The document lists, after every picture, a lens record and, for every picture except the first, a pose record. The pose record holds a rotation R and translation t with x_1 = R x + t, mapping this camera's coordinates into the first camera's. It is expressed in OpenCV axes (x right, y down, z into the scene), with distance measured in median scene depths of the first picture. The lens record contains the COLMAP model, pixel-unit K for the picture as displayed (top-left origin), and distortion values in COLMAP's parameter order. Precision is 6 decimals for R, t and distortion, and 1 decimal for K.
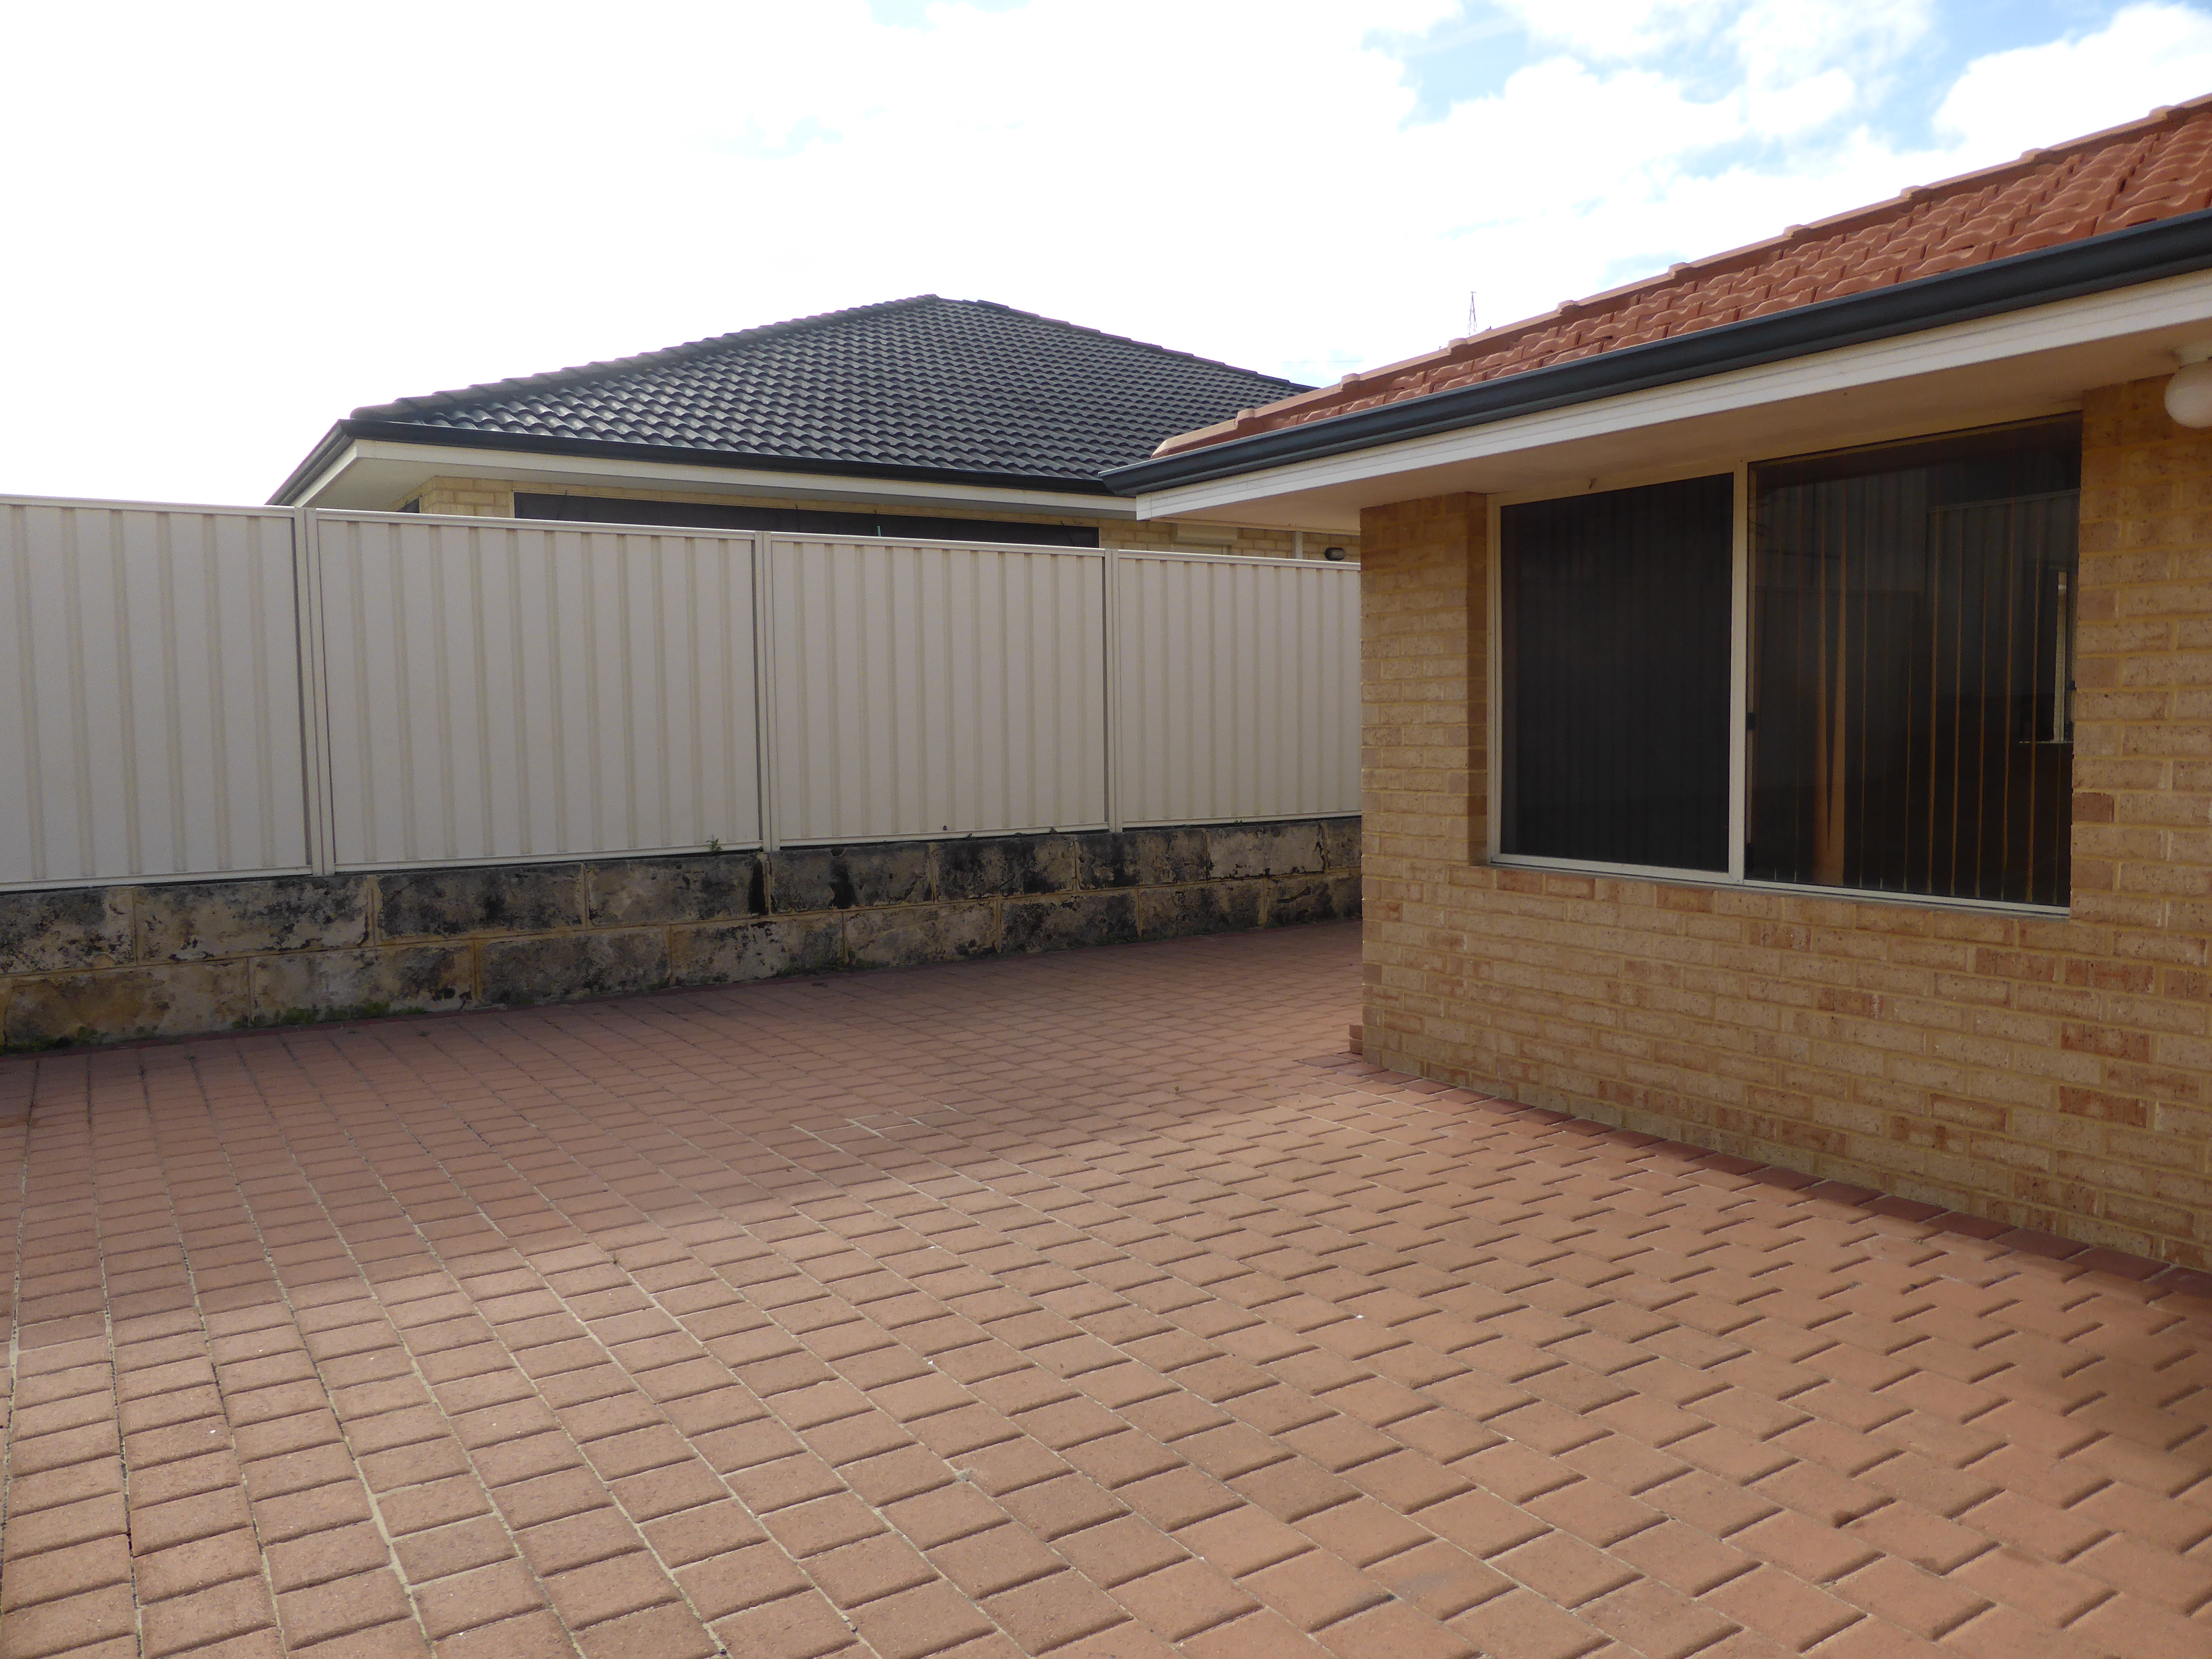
lens RADIAL K [[1648.7, 0, 1117.5], [0, 1648.7, 840.7], [0, 0, 1]] dist [-0.024192, 0.010660]
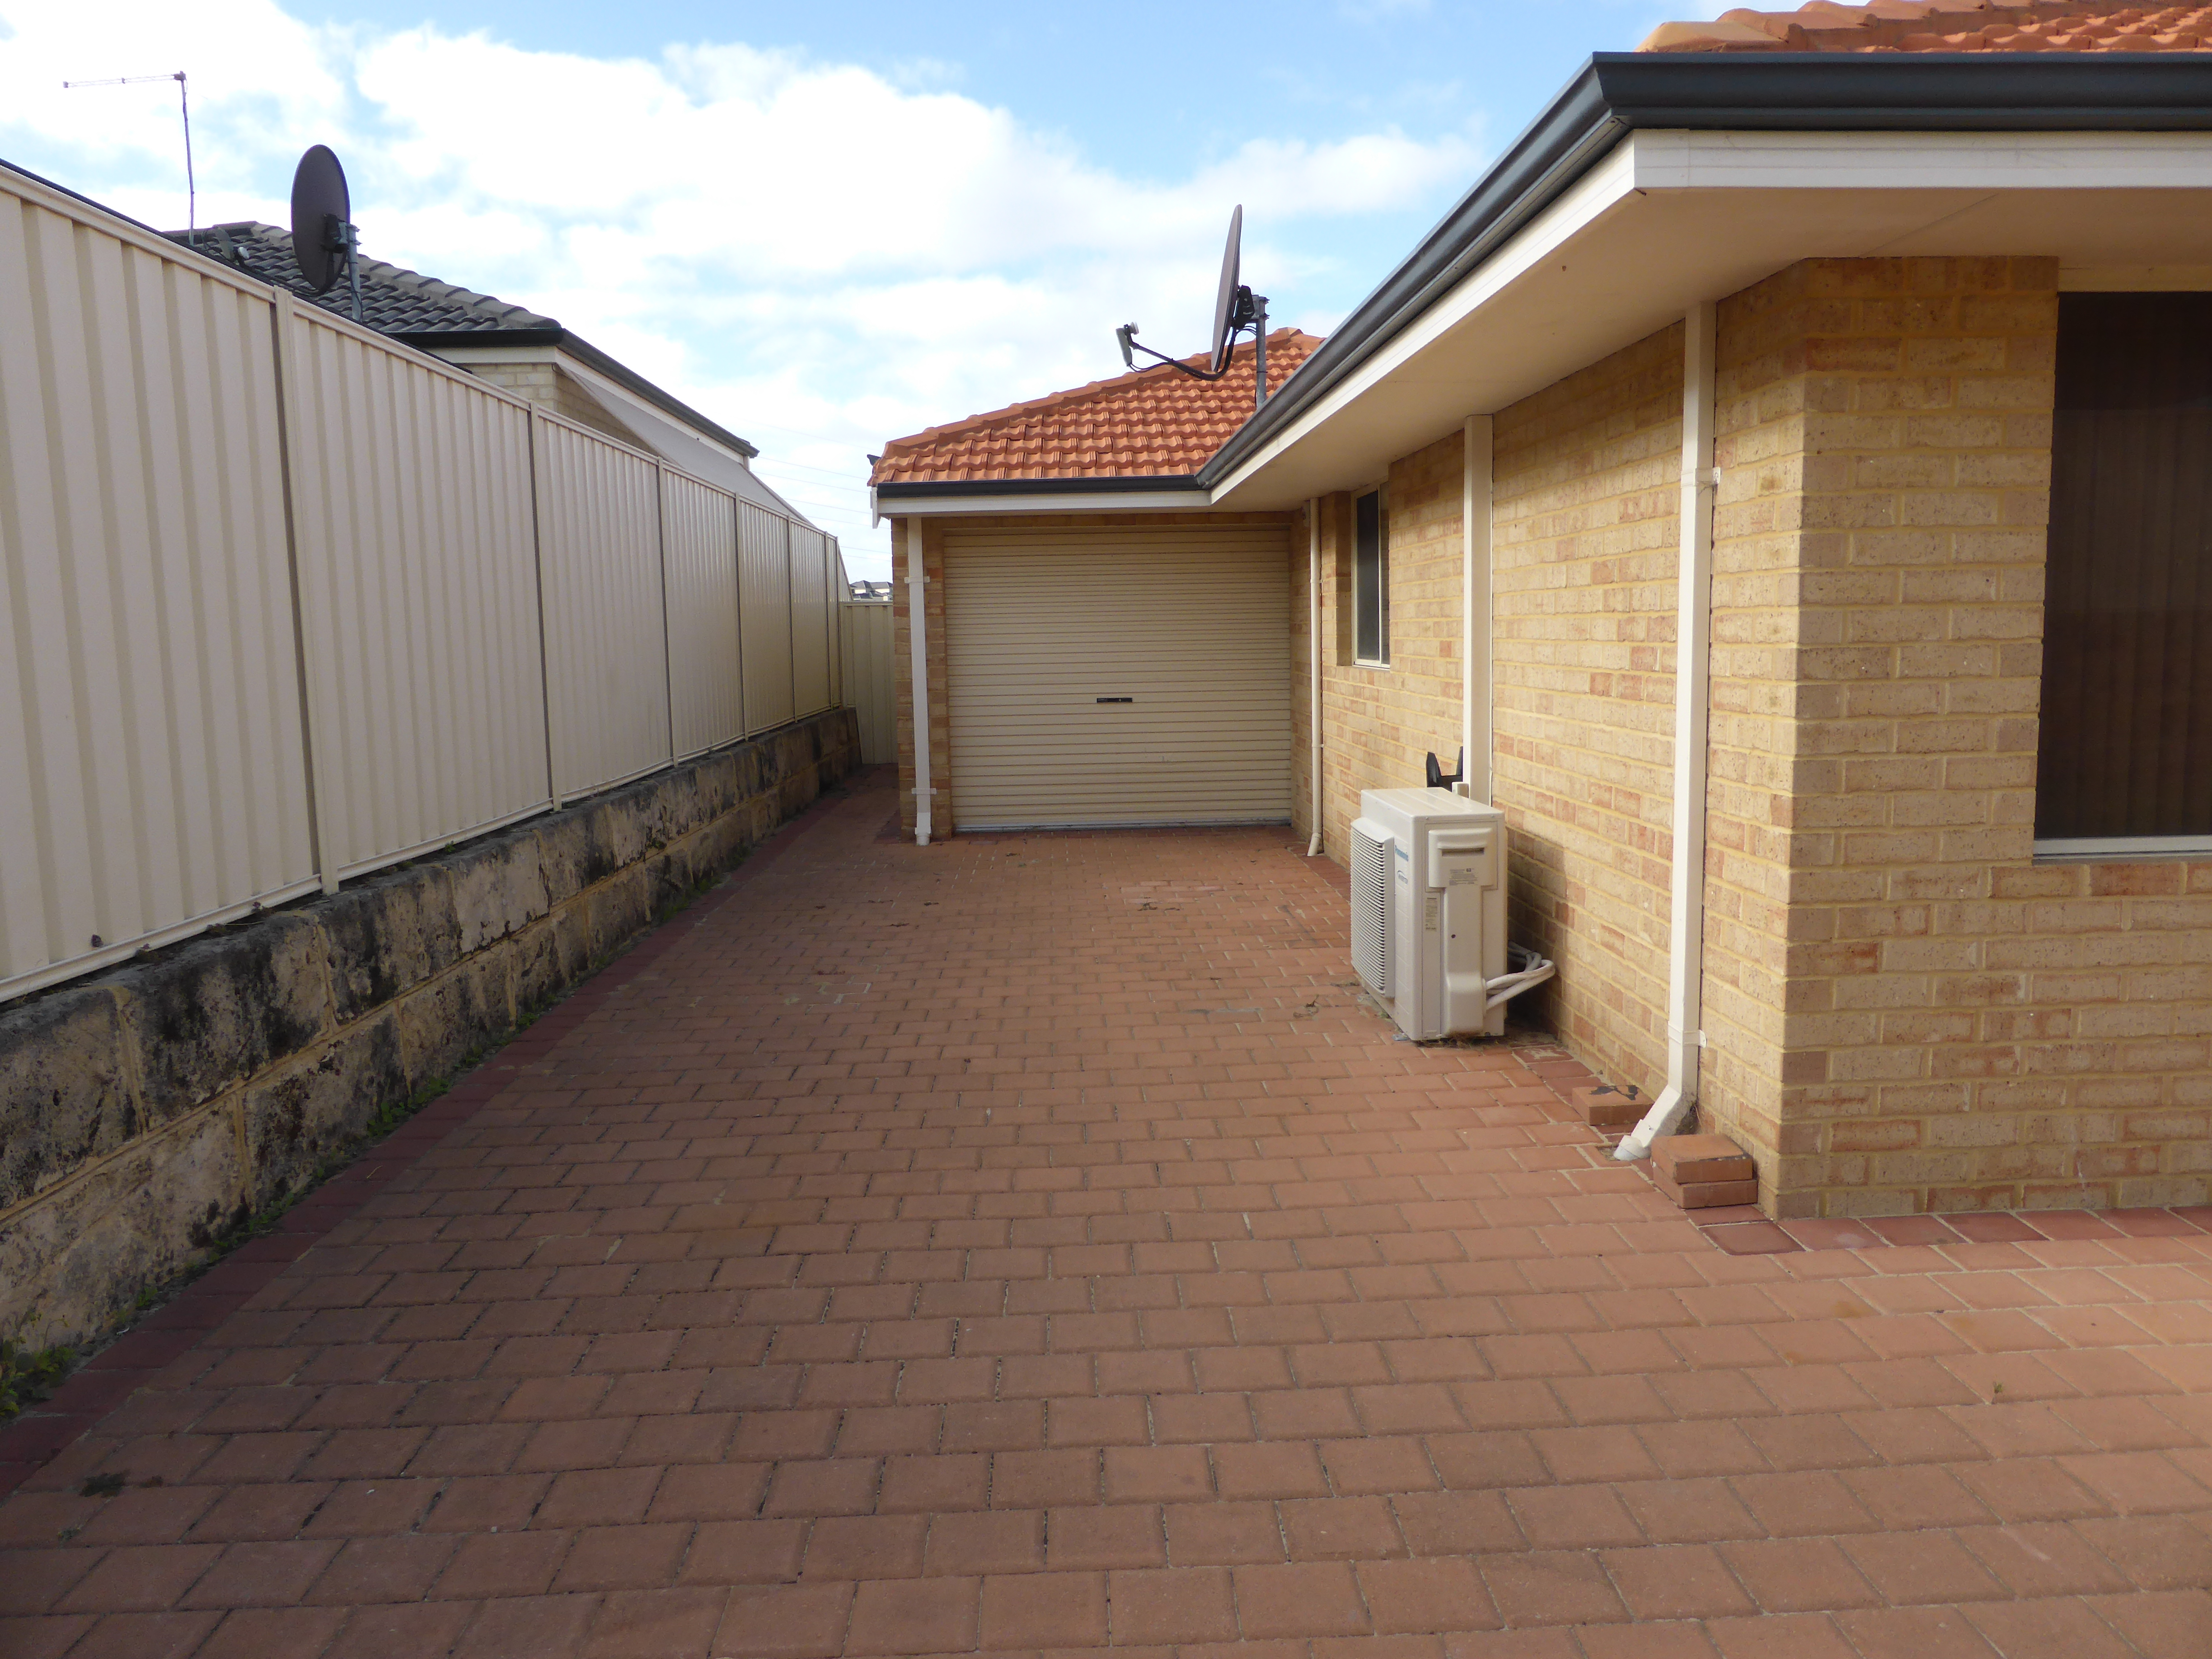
lens RADIAL K [[1648.7, 0, 1117.5], [0, 1648.7, 840.7], [0, 0, 1]] dist [-0.024192, 0.010660]
pose [[0.514088, -0.107933, 0.850920, -0.487681], [0.076430, 0.993869, 0.079890, -0.069341], [-0.854326, 0.023965, 0.519185, 0.951356]]
